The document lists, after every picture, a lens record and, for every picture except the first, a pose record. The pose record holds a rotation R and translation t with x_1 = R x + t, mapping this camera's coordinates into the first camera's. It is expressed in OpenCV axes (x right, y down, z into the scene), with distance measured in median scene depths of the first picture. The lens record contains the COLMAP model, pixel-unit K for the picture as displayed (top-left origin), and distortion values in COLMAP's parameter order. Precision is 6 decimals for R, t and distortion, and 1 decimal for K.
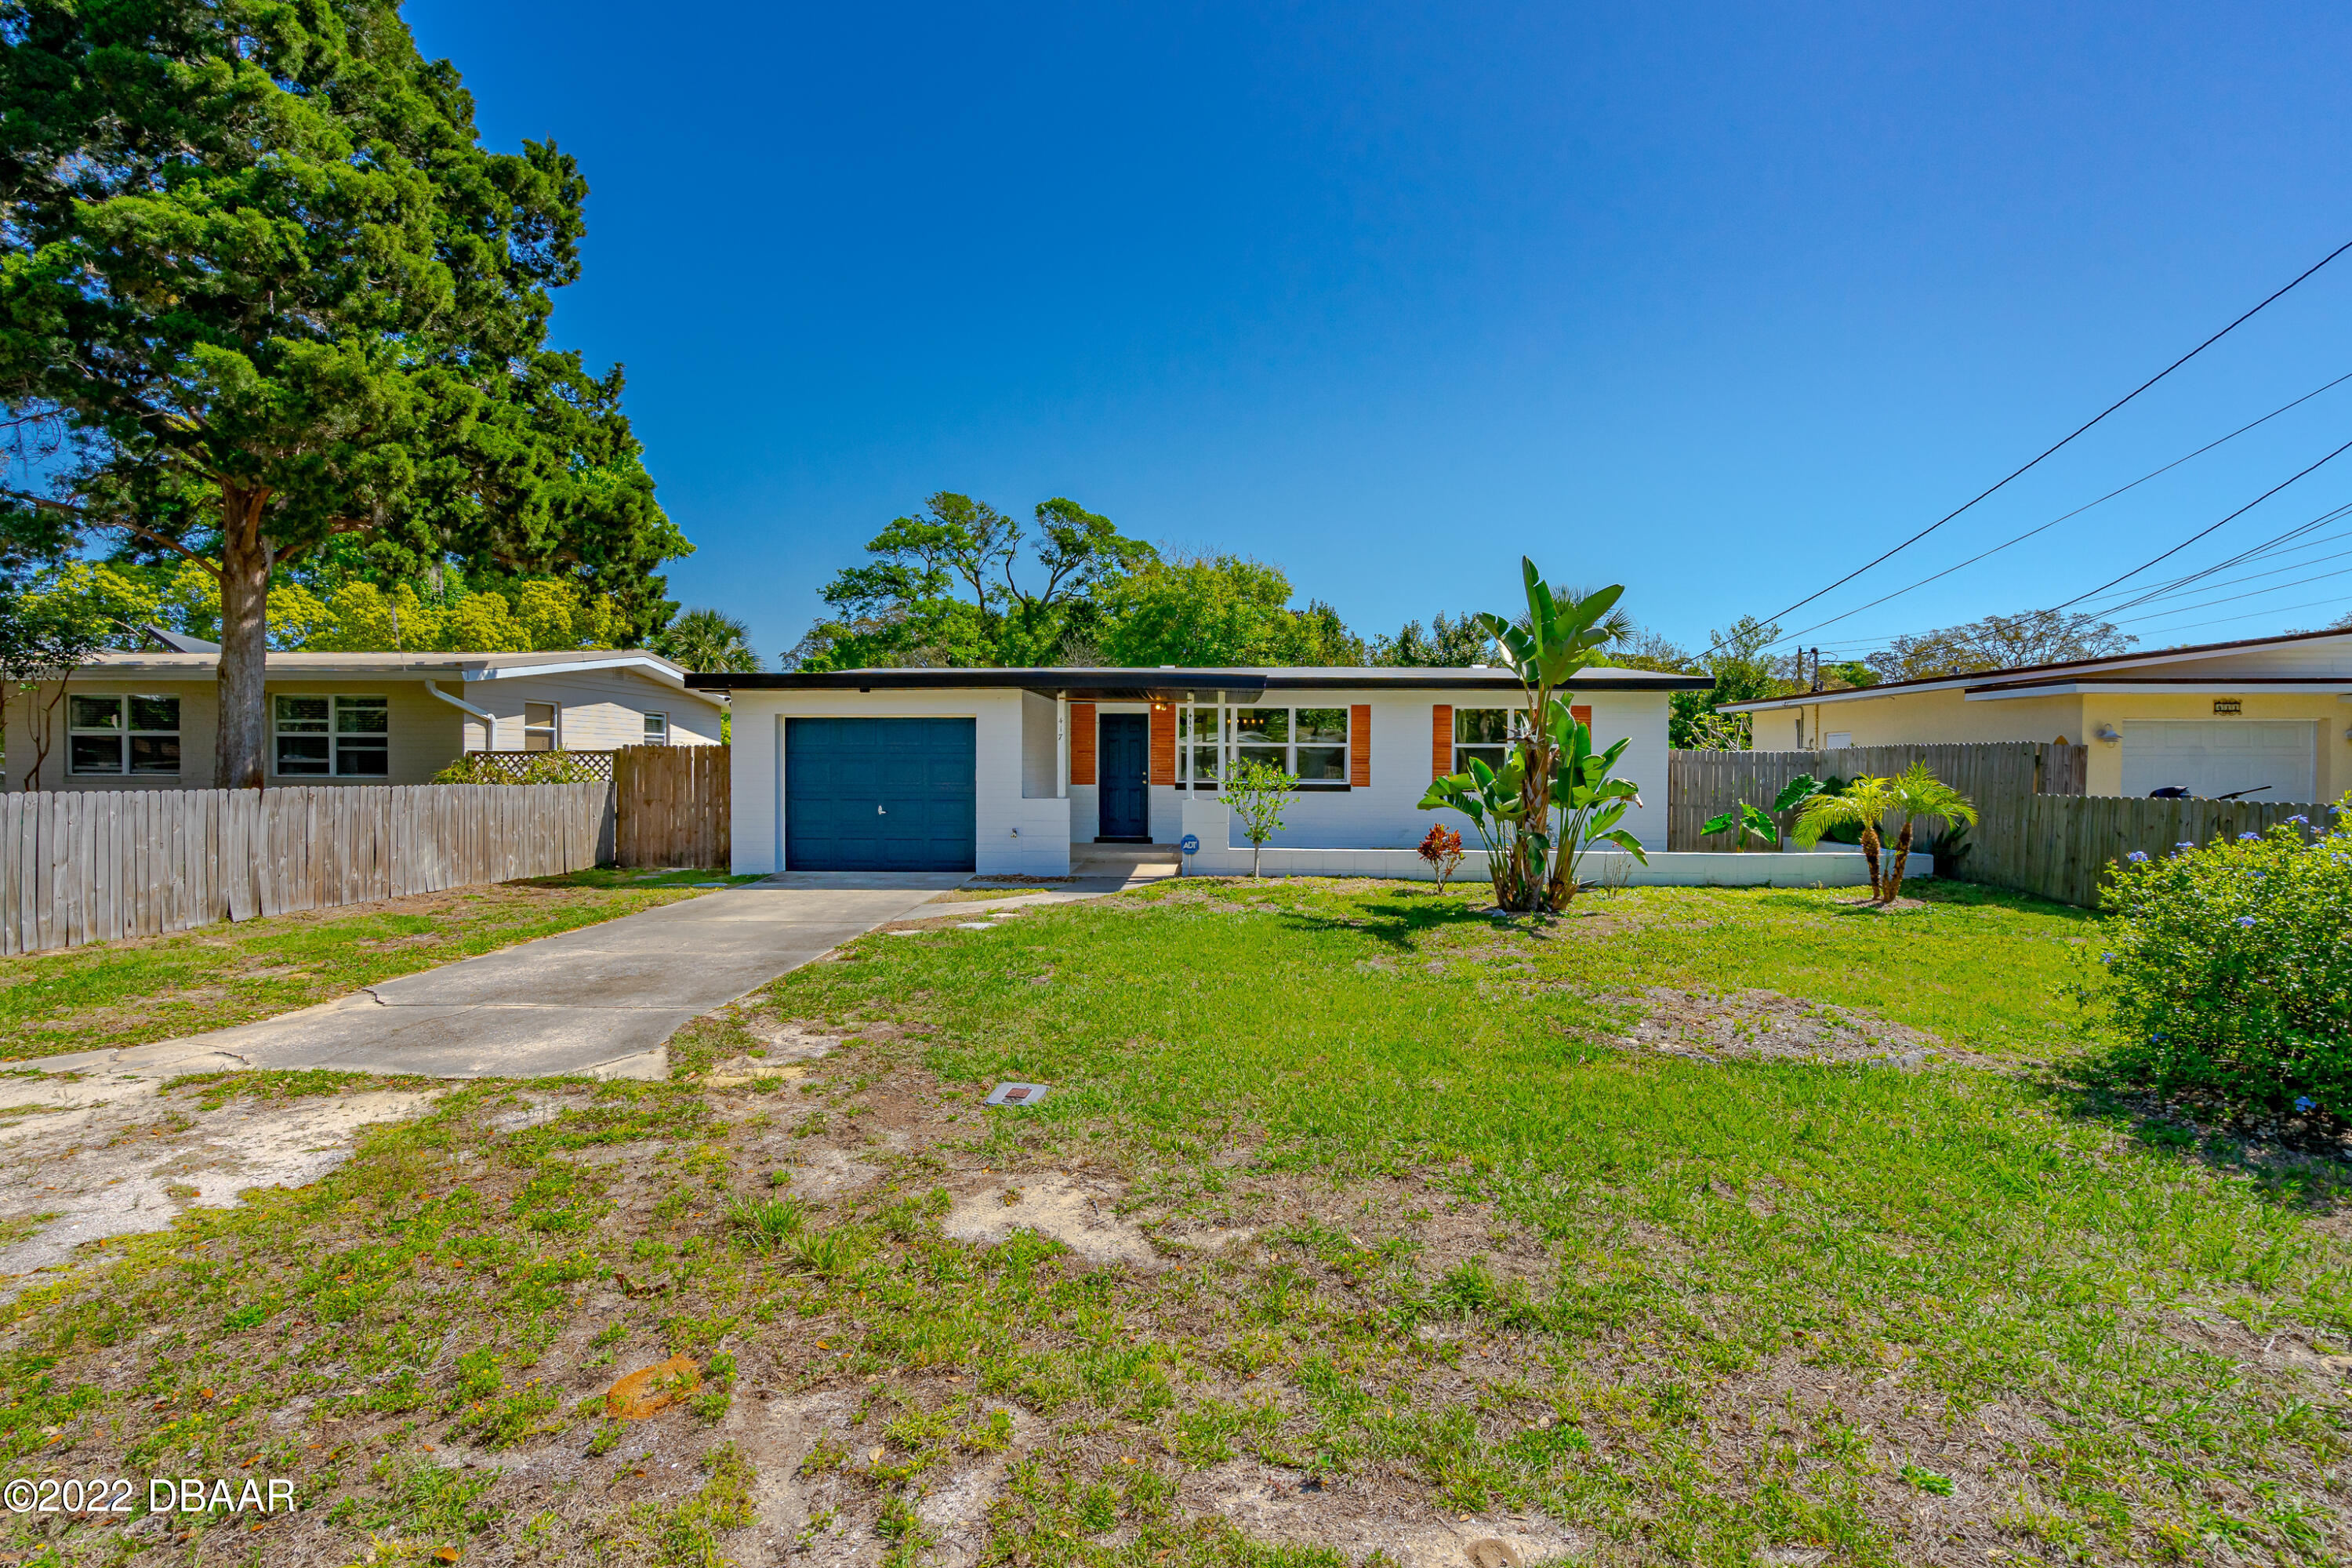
lens RADIAL K [[1014.6, 0, 1176.0], [0, 1014.6, 784.0], [0, 0, 1]] dist [-0.002077, -0.000070]
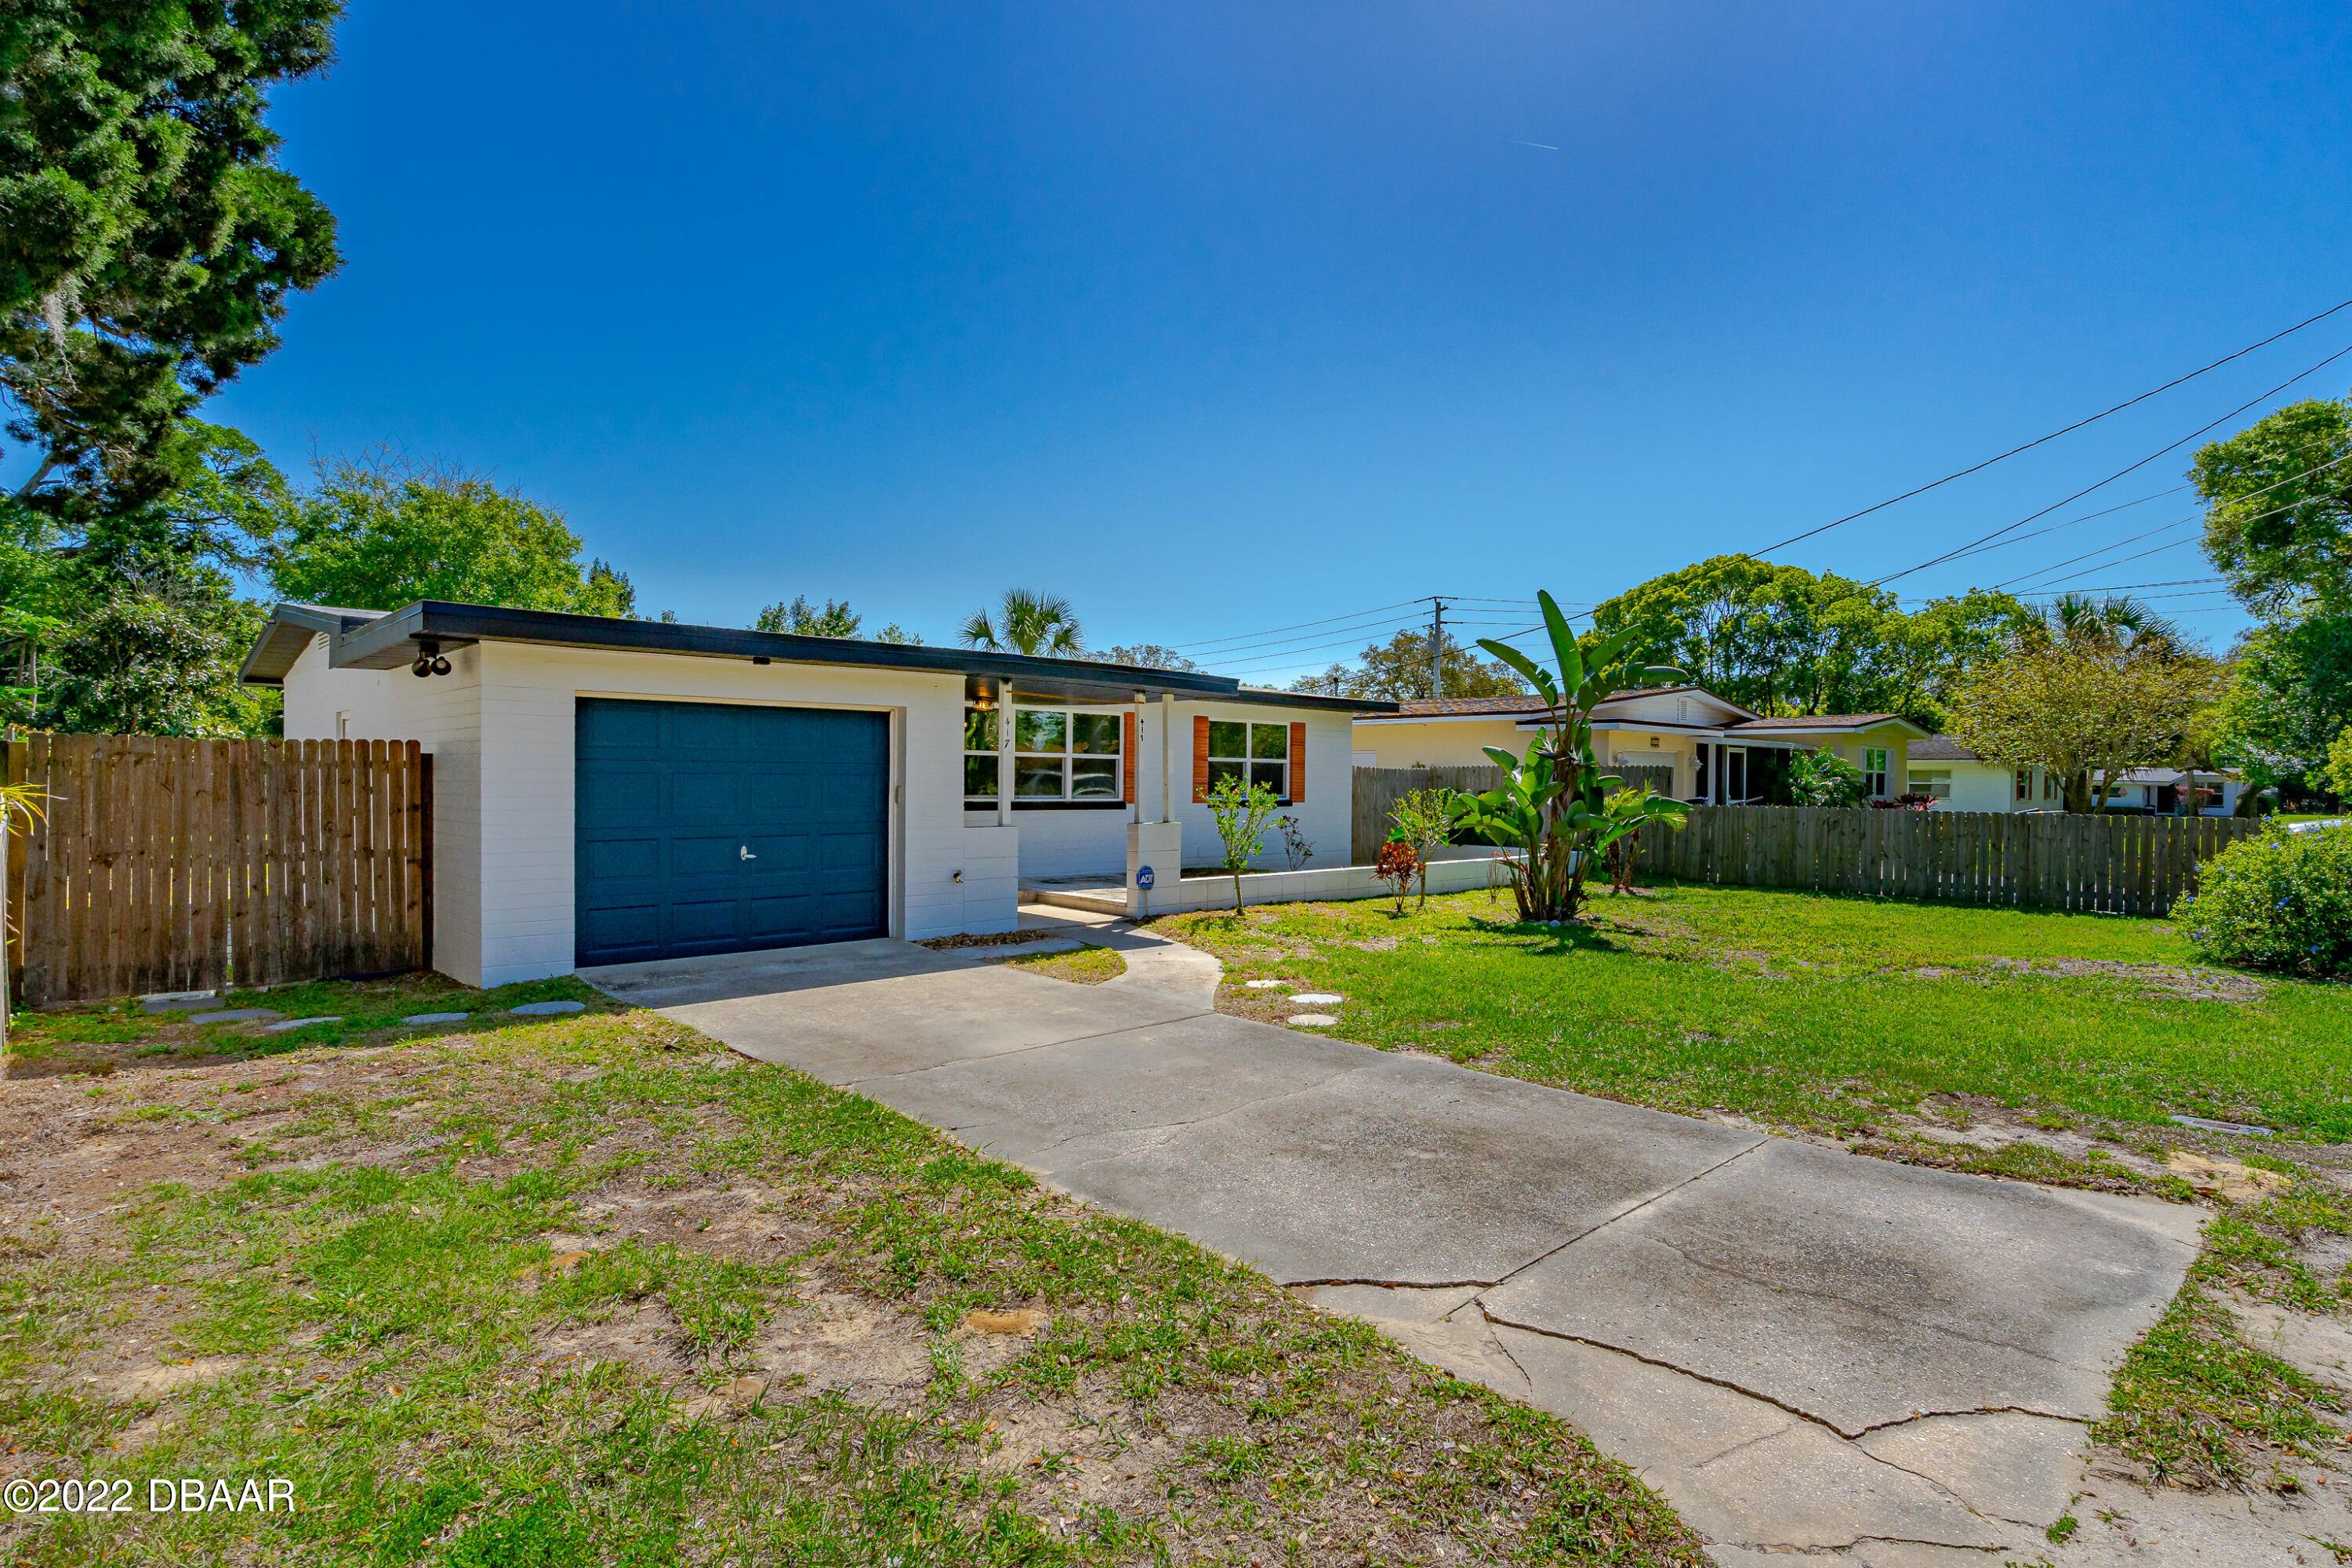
lens RADIAL K [[1114.5, 0, 1176.0], [0, 1114.5, 784.0], [0, 0, 1]] dist [0.003101, 0.000479]
pose [[0.718983, -0.000788, 0.695027, -0.464084], [0.004640, 0.999983, -0.003667, -0.010833], [-0.695012, 0.005861, 0.718974, 0.263585]]
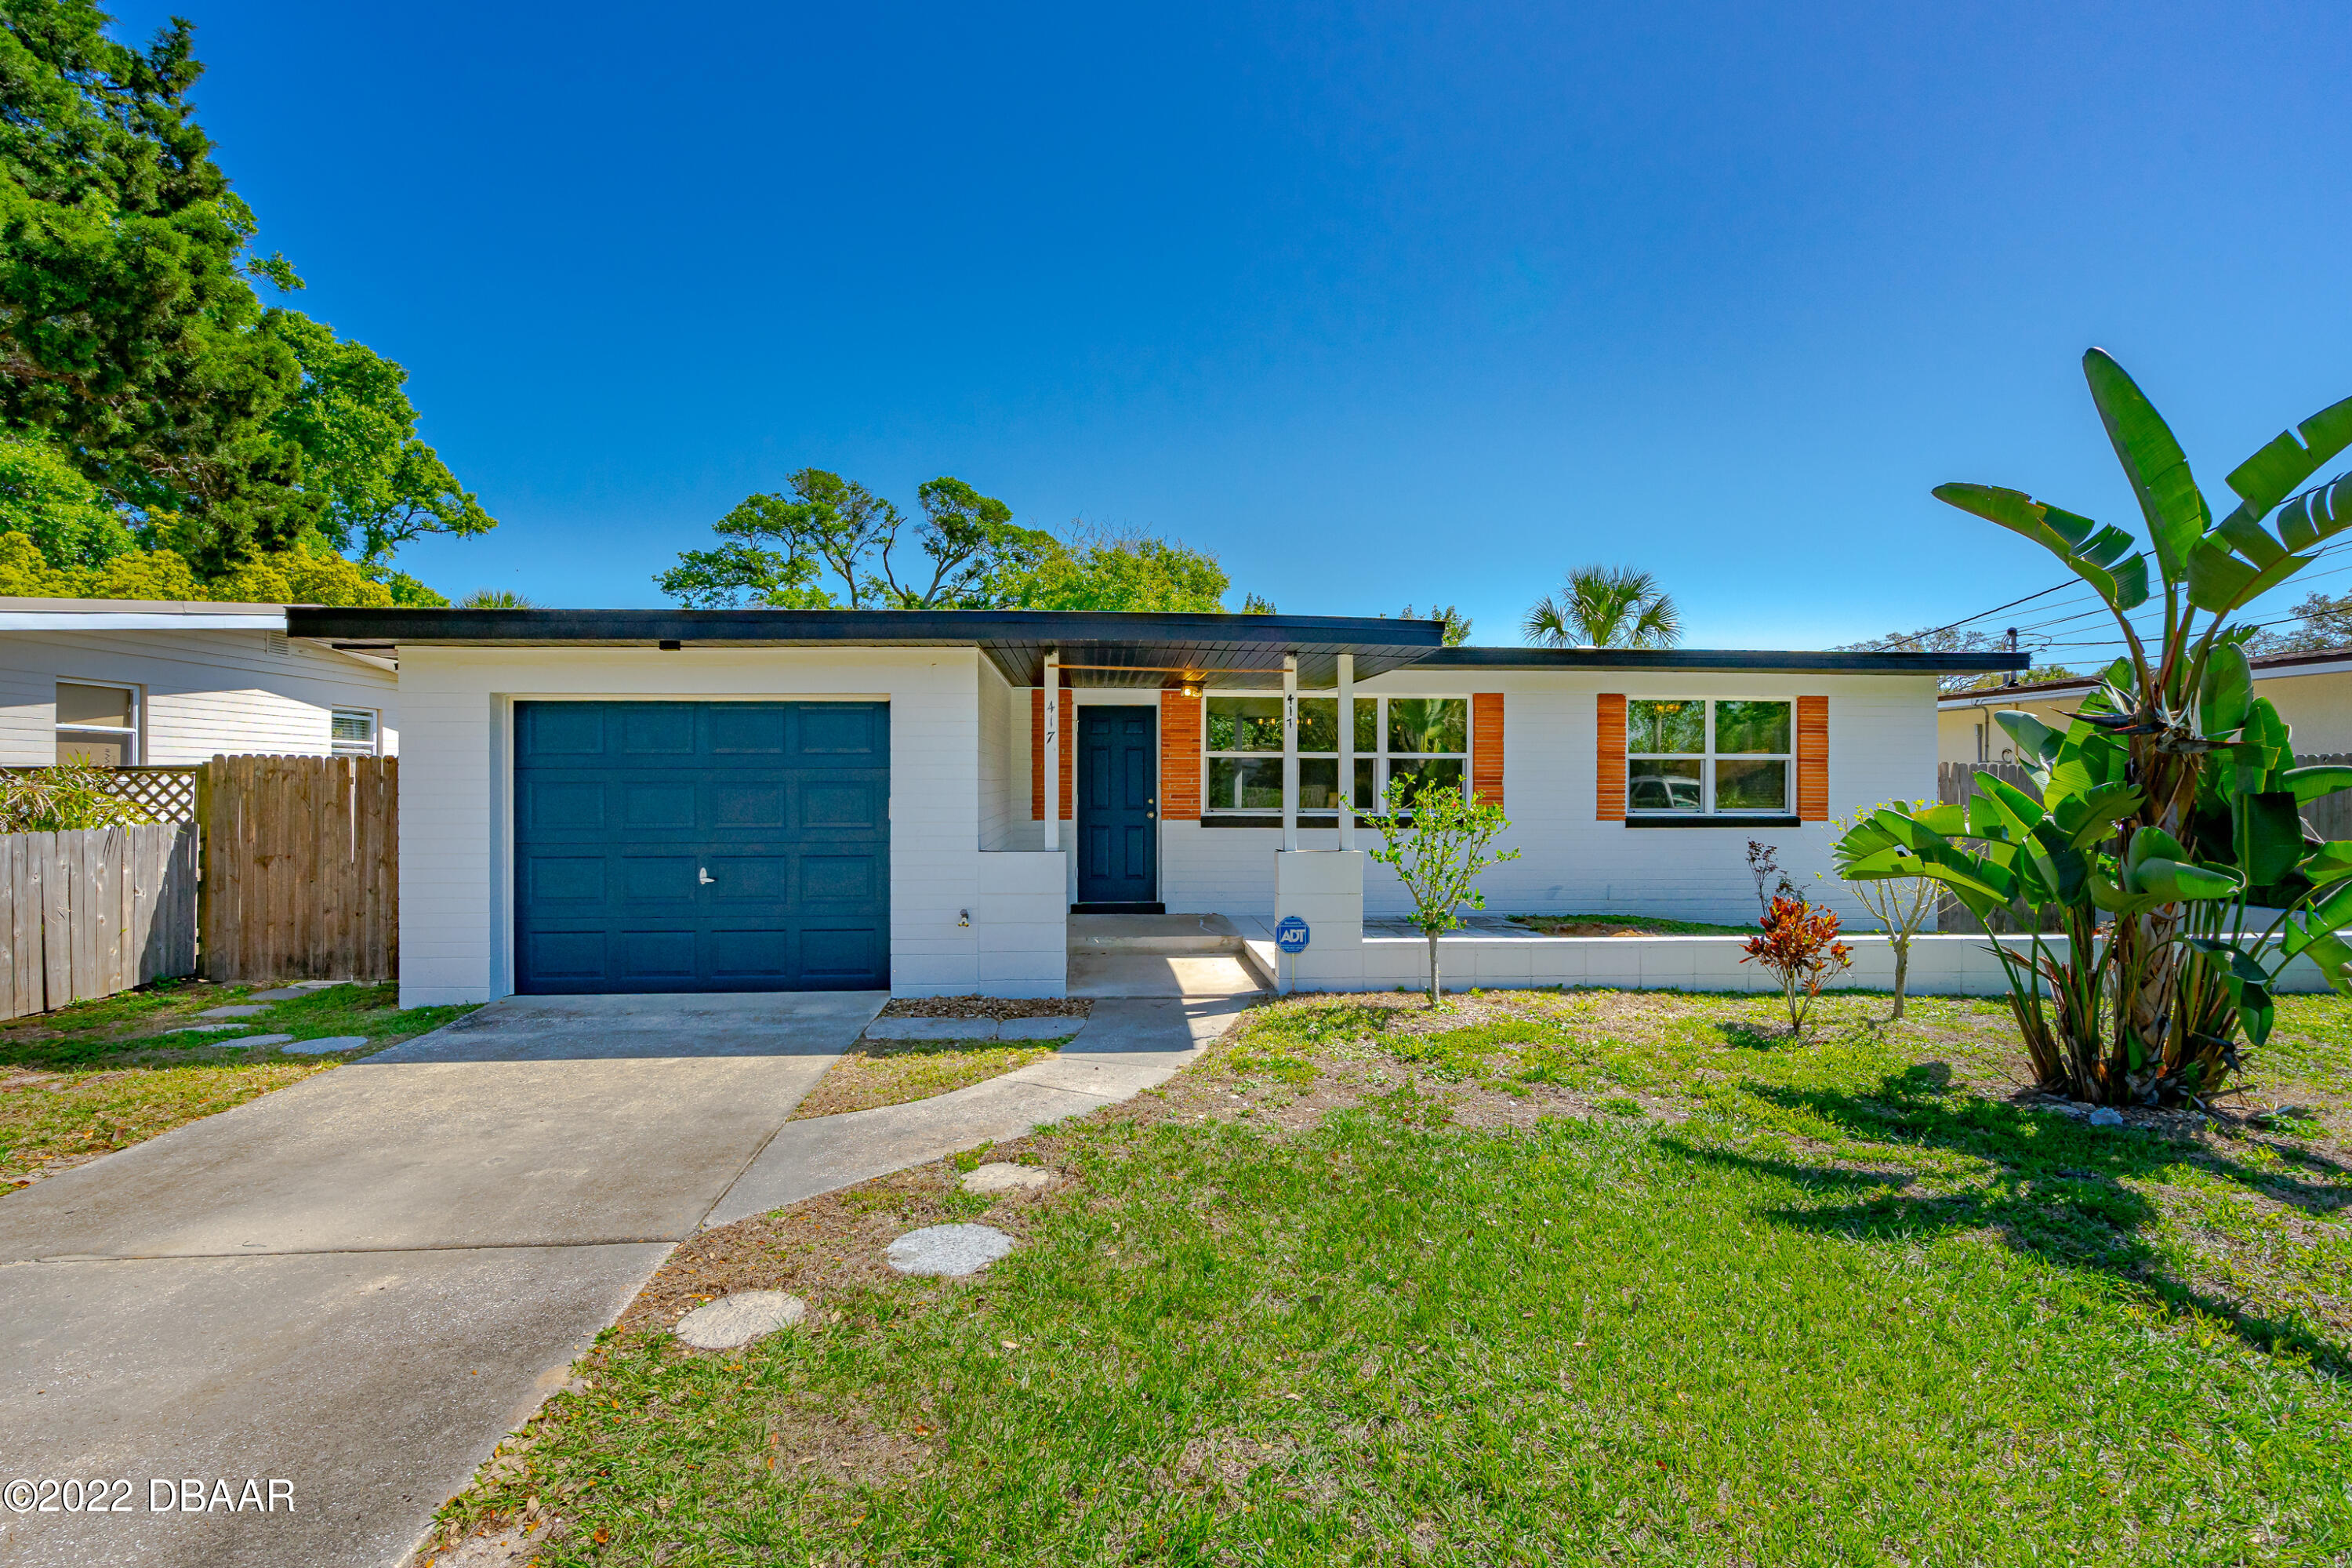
lens RADIAL K [[1067.5, 0, 1176.0], [0, 1067.5, 784.0], [0, 0, 1]] dist [0.000246, 0.000568]
pose [[0.994157, -0.003660, 0.107881, -0.086537], [0.005715, 0.999808, -0.018750, -0.008699], [-0.107792, 0.019257, 0.993987, 0.341674]]
